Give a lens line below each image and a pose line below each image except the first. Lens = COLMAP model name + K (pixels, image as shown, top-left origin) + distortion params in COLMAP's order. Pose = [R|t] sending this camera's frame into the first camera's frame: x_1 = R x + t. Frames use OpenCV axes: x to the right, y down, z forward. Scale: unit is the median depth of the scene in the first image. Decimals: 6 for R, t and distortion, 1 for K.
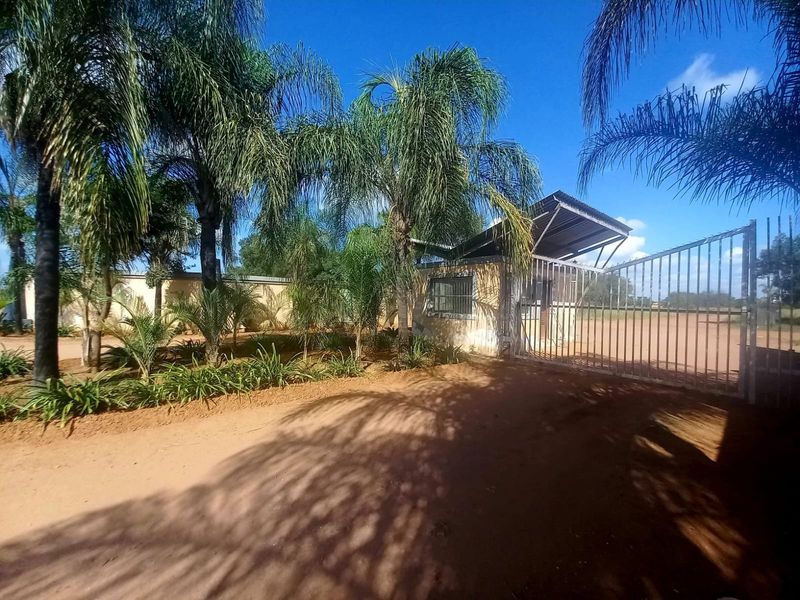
lens RADIAL K [[317.3, 0, 400.0], [0, 317.3, 300.0], [0, 0, 1]] dist [0.015035, -0.010567]
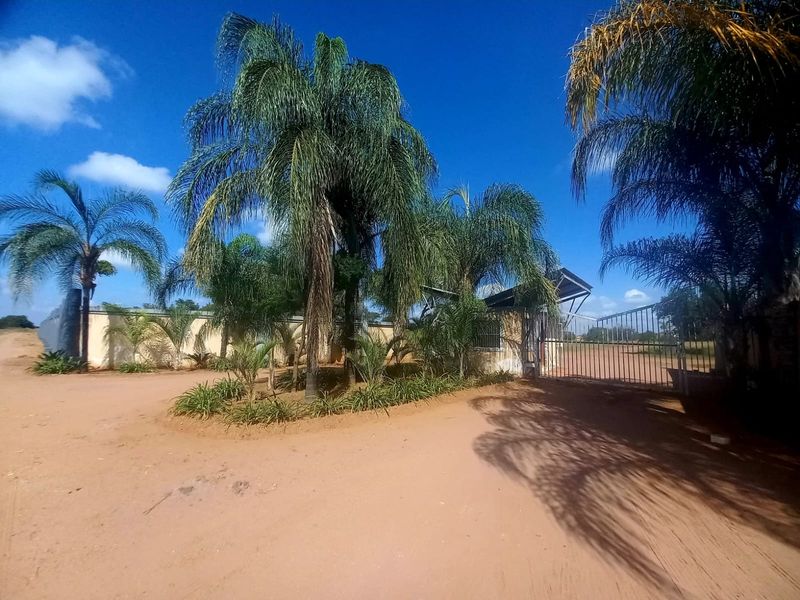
lens RADIAL K [[317.3, 0, 400.0], [0, 317.3, 300.0], [0, 0, 1]] dist [0.015035, -0.010567]
pose [[0.985056, 0.016743, 0.171417, -0.460146], [0.001390, 0.994459, -0.105120, -0.016917], [-0.172228, 0.103787, 0.979574, -0.312306]]
